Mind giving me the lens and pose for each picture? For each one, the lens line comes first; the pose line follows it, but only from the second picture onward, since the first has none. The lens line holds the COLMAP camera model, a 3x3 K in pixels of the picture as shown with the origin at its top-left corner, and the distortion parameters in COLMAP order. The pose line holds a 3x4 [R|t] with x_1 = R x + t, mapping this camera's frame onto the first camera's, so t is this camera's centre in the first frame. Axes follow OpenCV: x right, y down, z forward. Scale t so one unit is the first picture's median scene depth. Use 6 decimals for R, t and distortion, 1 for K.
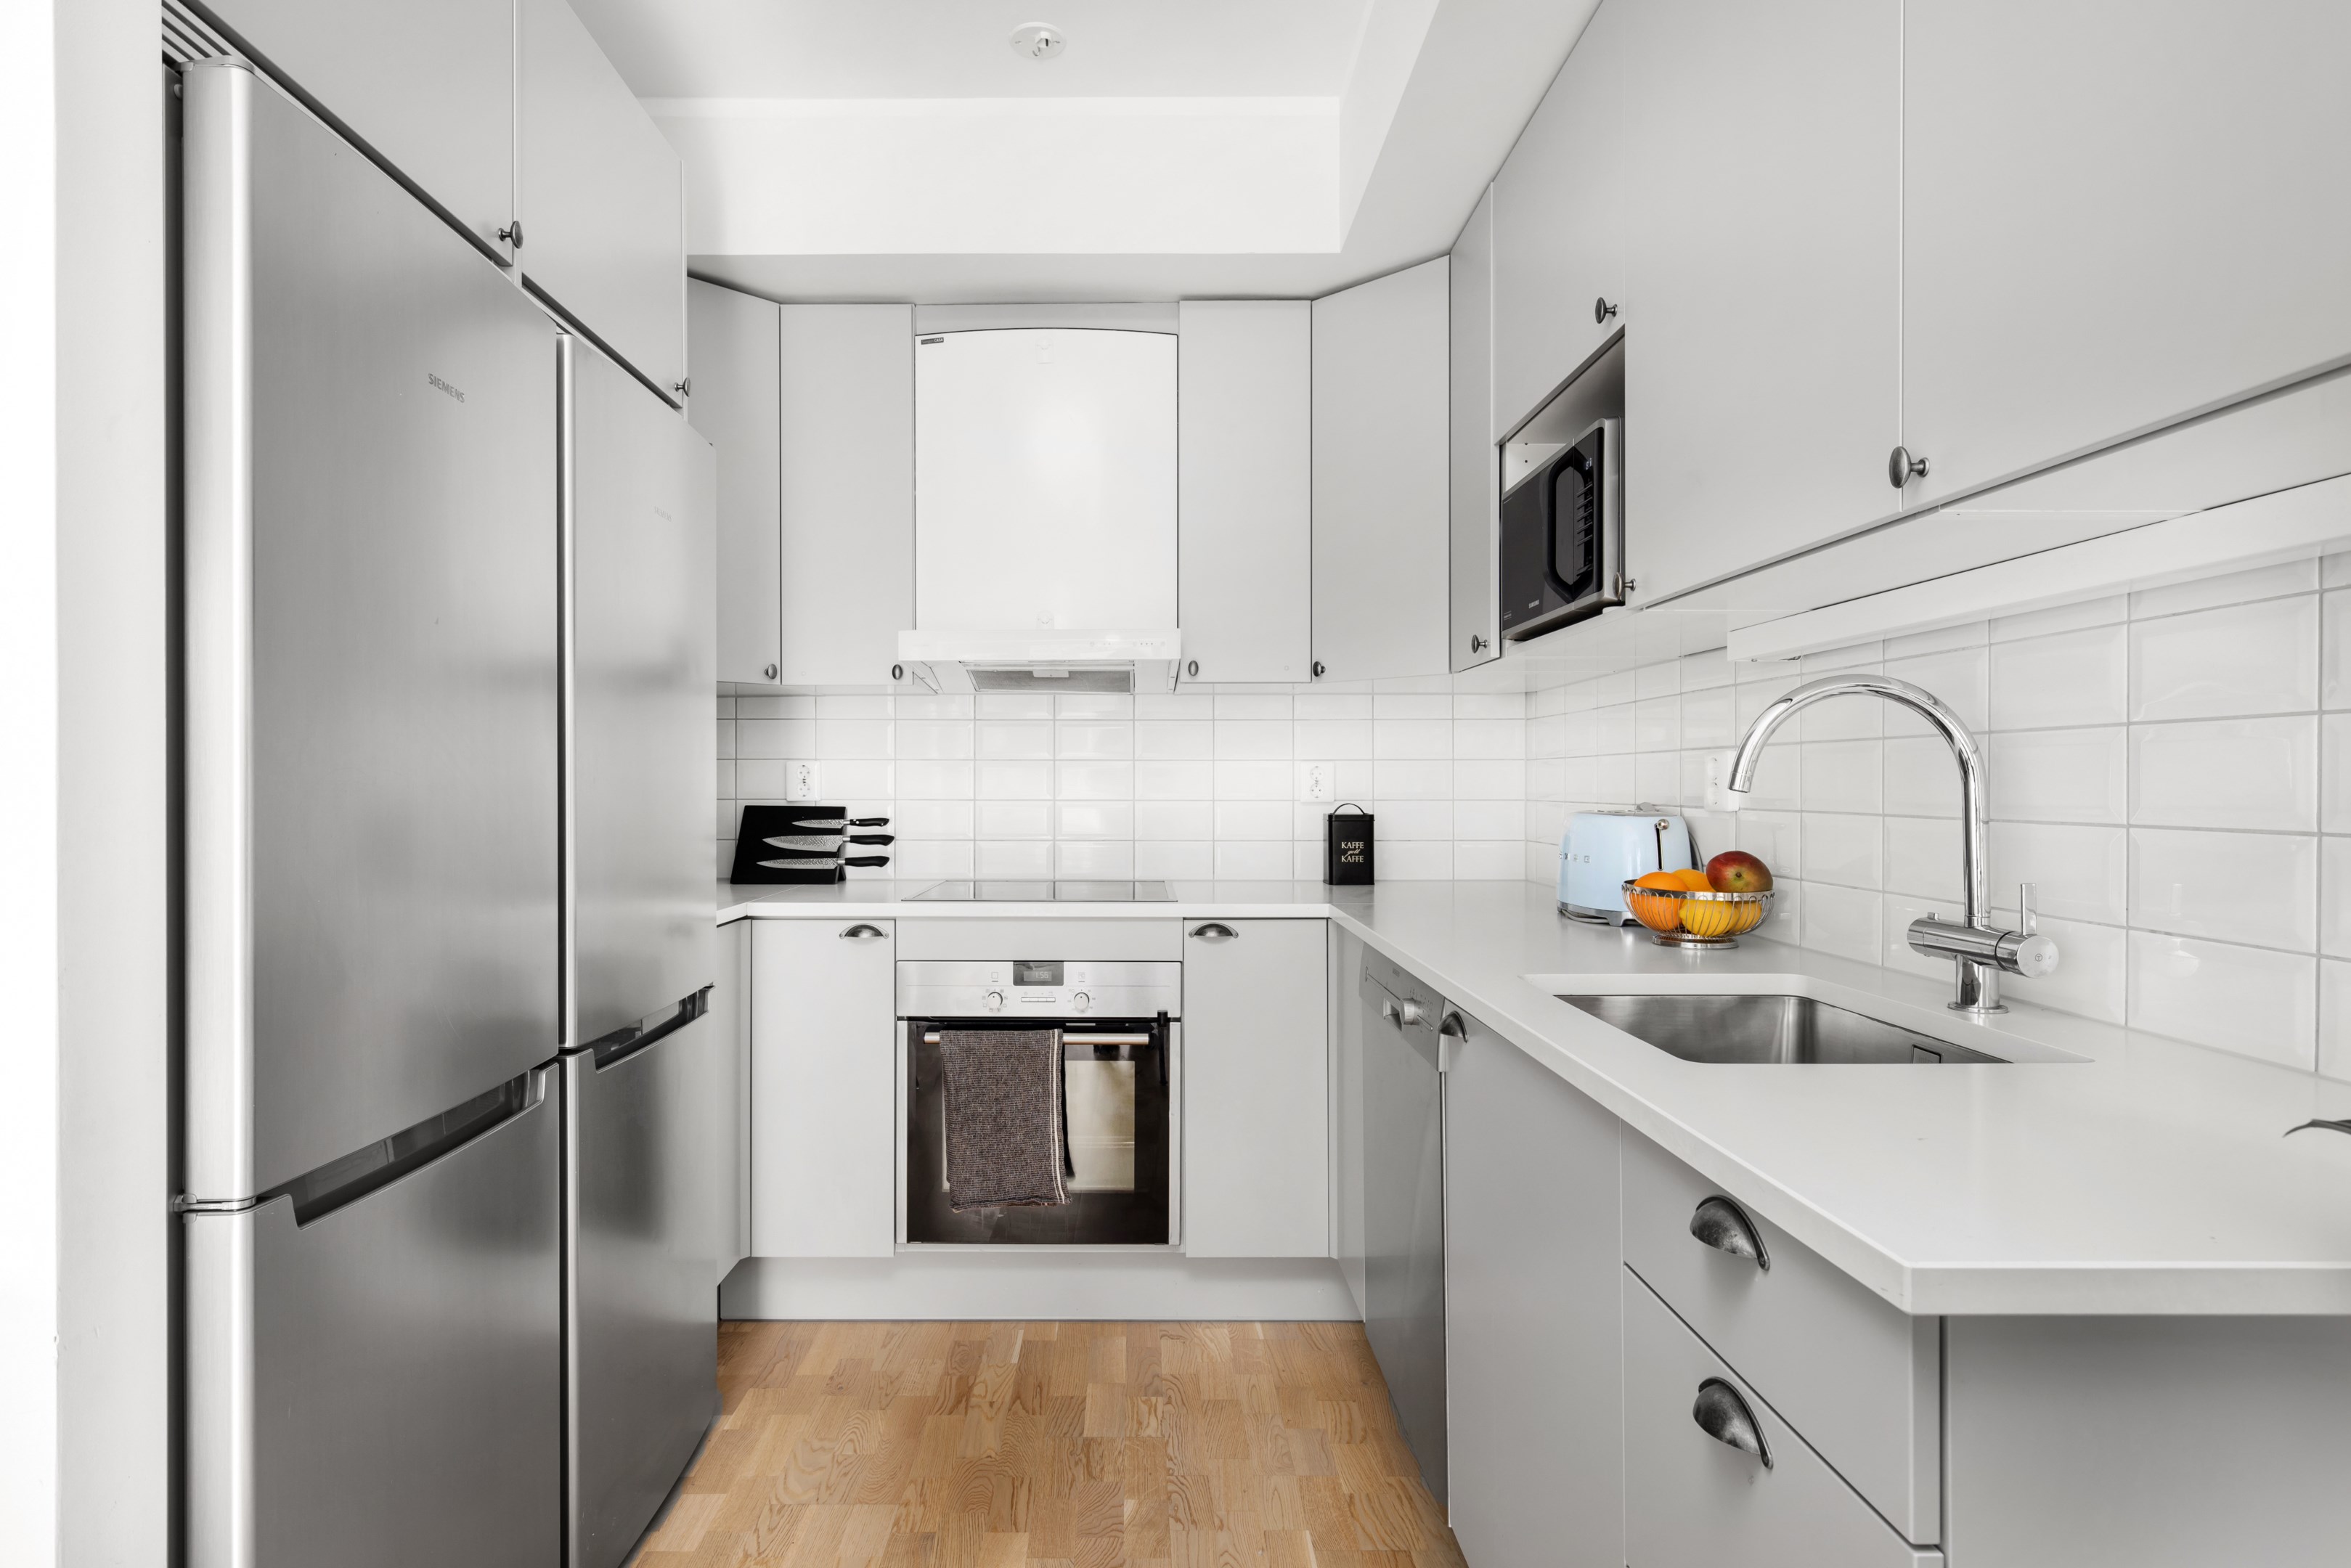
lens RADIAL K [[1242.2, 0, 1132.3], [0, 1242.2, 790.9], [0, 0, 1]] dist [0.001627, -0.000590]
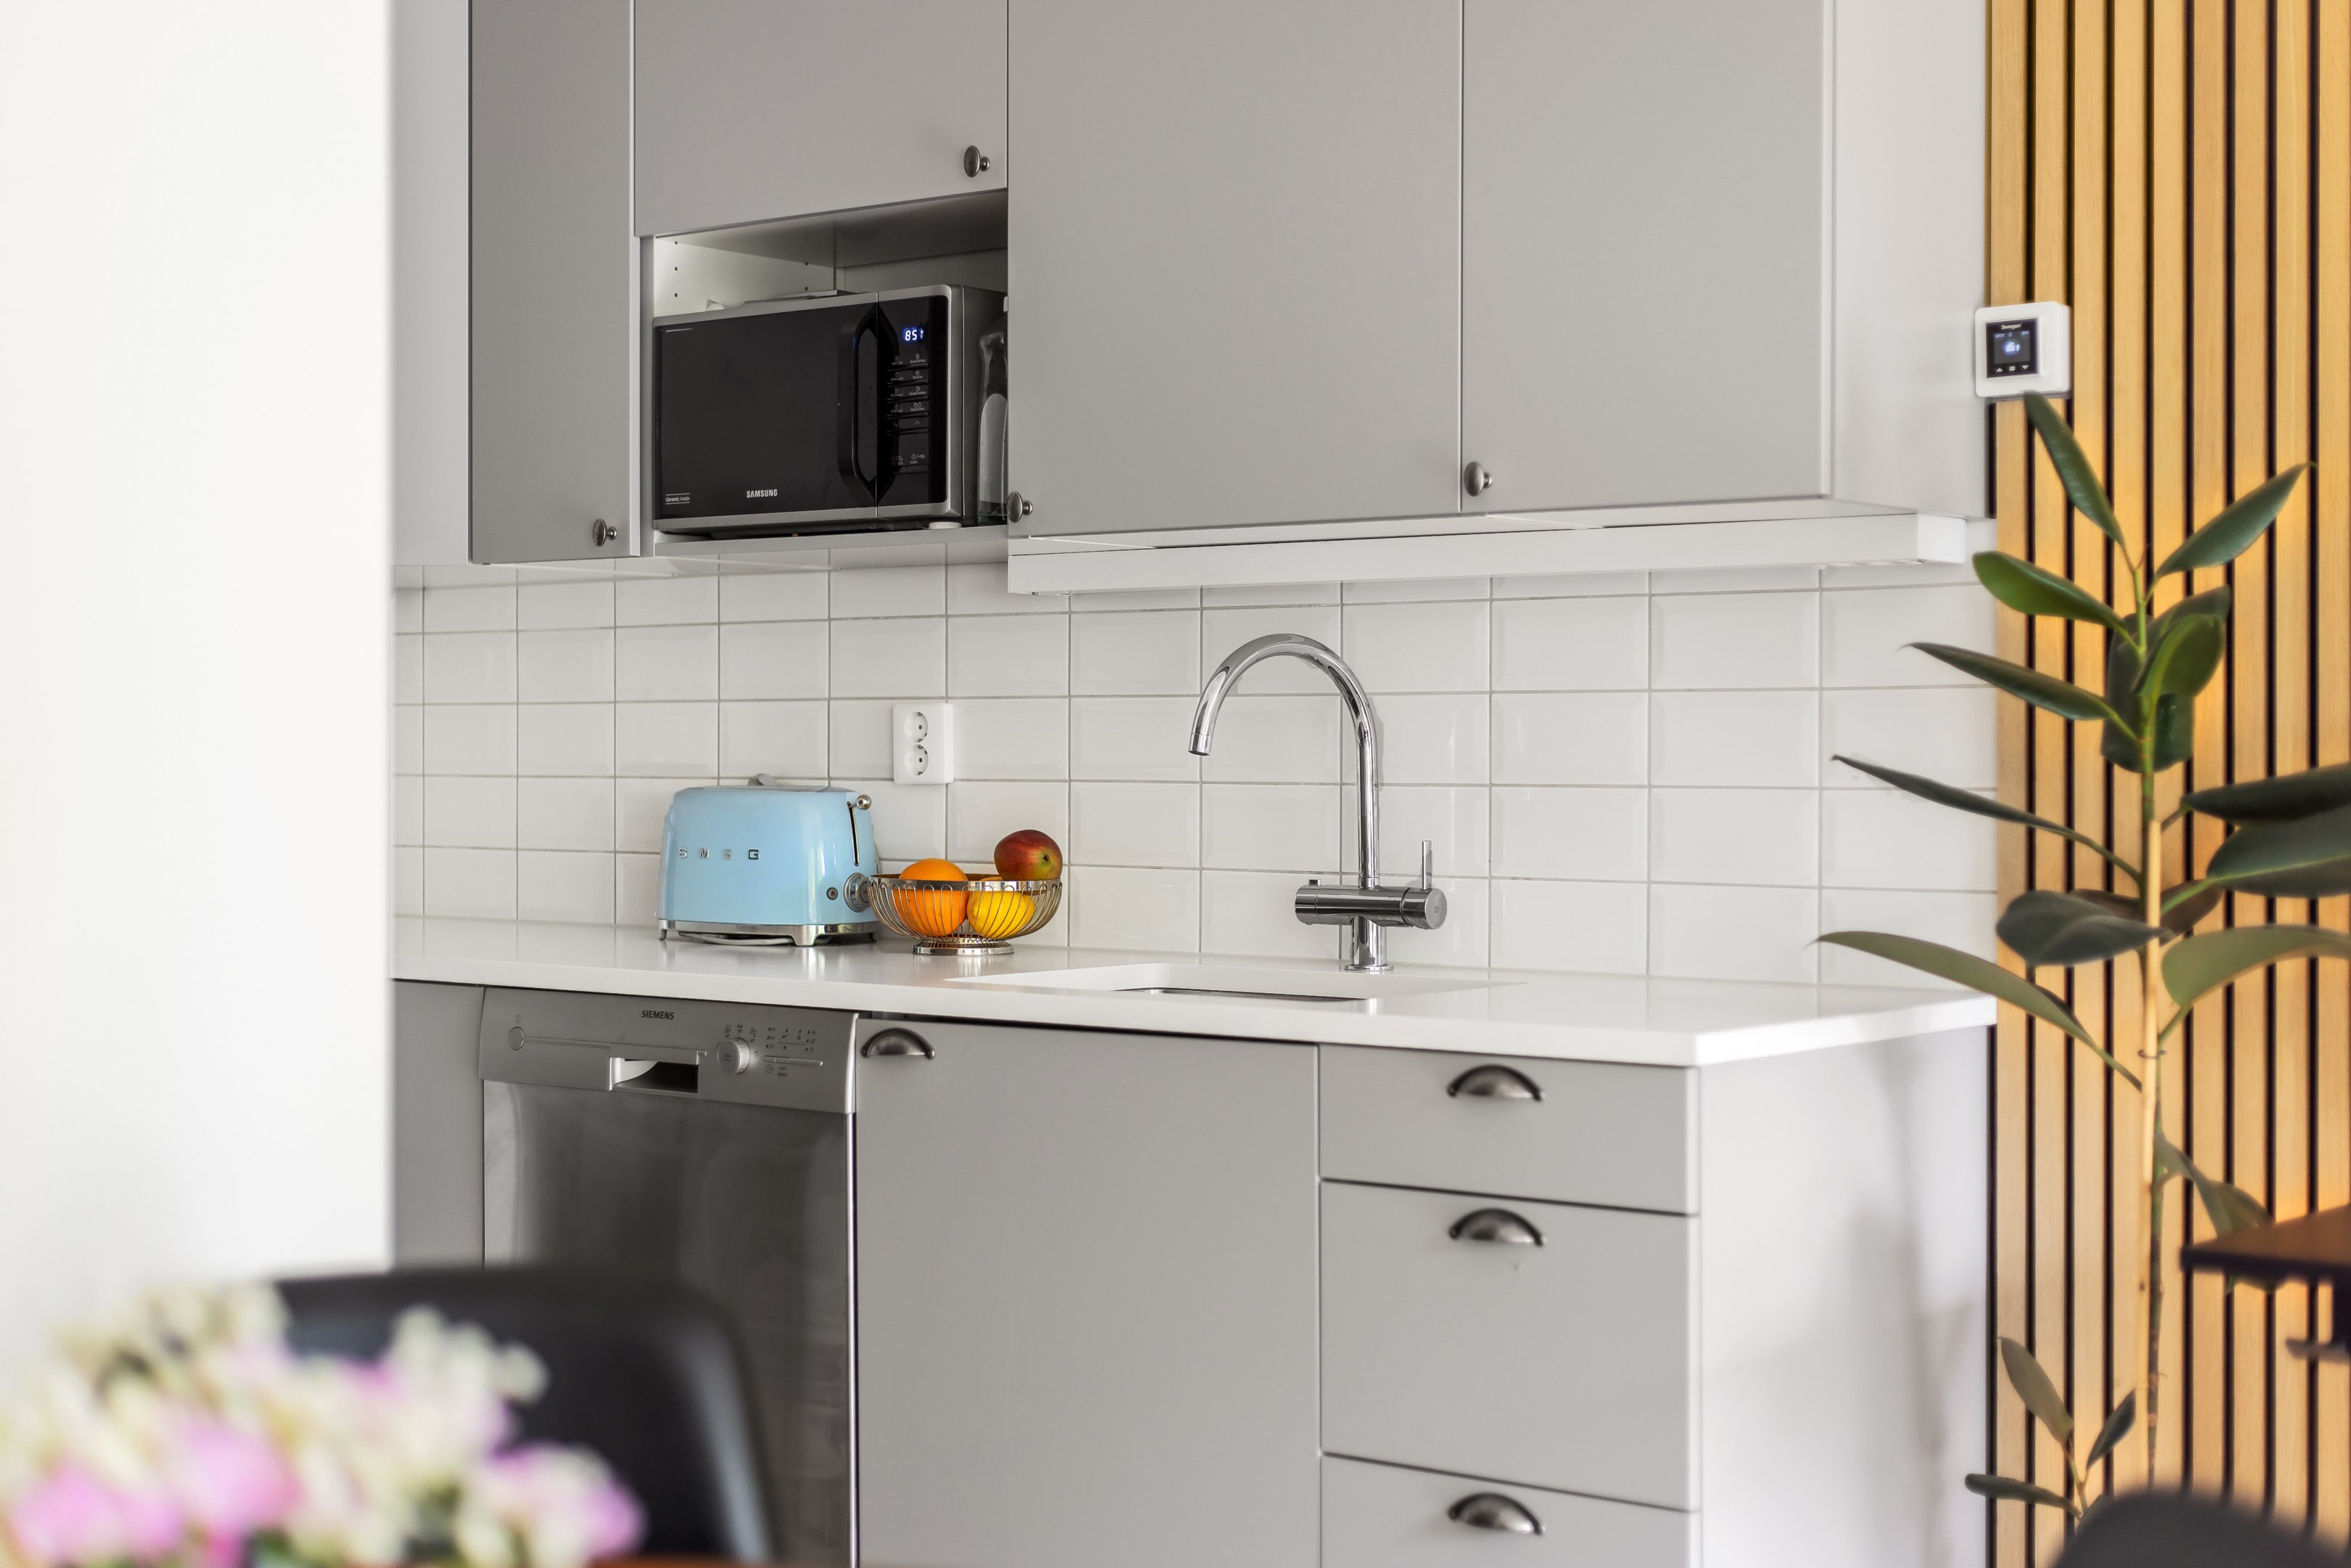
lens RADIAL K [[3399.1, 0, 1175.5], [0, 3399.1, 784.0], [0, 0, 1]] dist [0.013161, -0.025923]
pose [[0.623647, -0.004720, 0.781692, -0.863243], [0.002078, 0.999988, 0.004380, 0.006738], [-0.781703, -0.001107, 0.623650, -0.329264]]
